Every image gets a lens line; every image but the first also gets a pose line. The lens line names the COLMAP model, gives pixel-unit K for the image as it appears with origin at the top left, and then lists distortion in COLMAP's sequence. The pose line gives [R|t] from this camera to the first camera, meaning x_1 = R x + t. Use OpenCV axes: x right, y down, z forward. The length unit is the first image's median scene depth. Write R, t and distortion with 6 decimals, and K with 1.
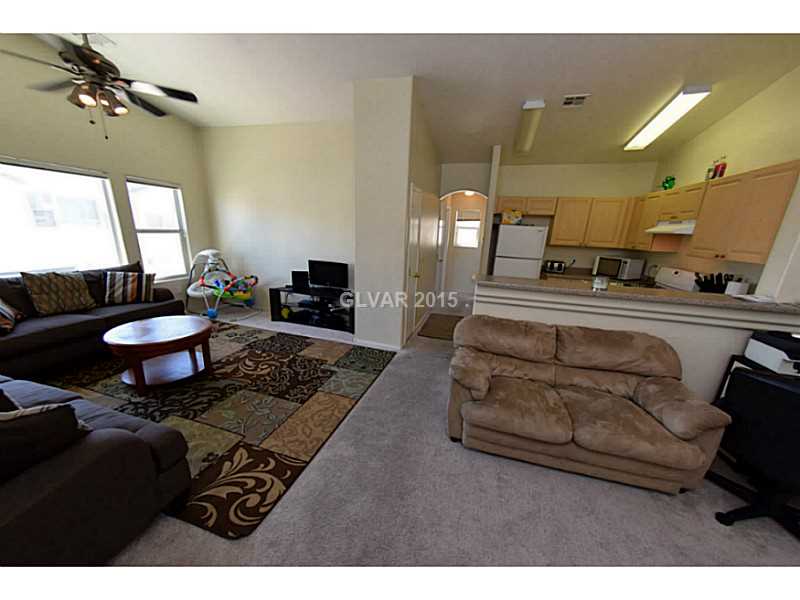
lens RADIAL K [[279.1, 0, 403.2], [0, 279.1, 303.6], [0, 0, 1]] dist [0.002308, 0.000059]
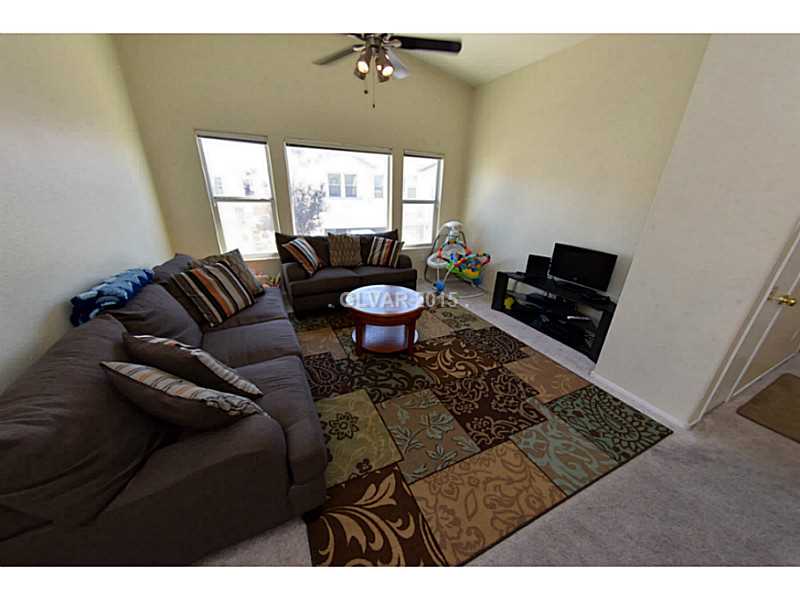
lens RADIAL K [[279.1, 0, 401.8], [0, 279.1, 306.1], [0, 0, 1]] dist [0.002308, 0.000059]
pose [[0.668624, 0.264665, -0.694906, -0.070024], [-0.191164, 0.964286, 0.183328, -0.068335], [0.718608, 0.010263, 0.695339, 0.254241]]
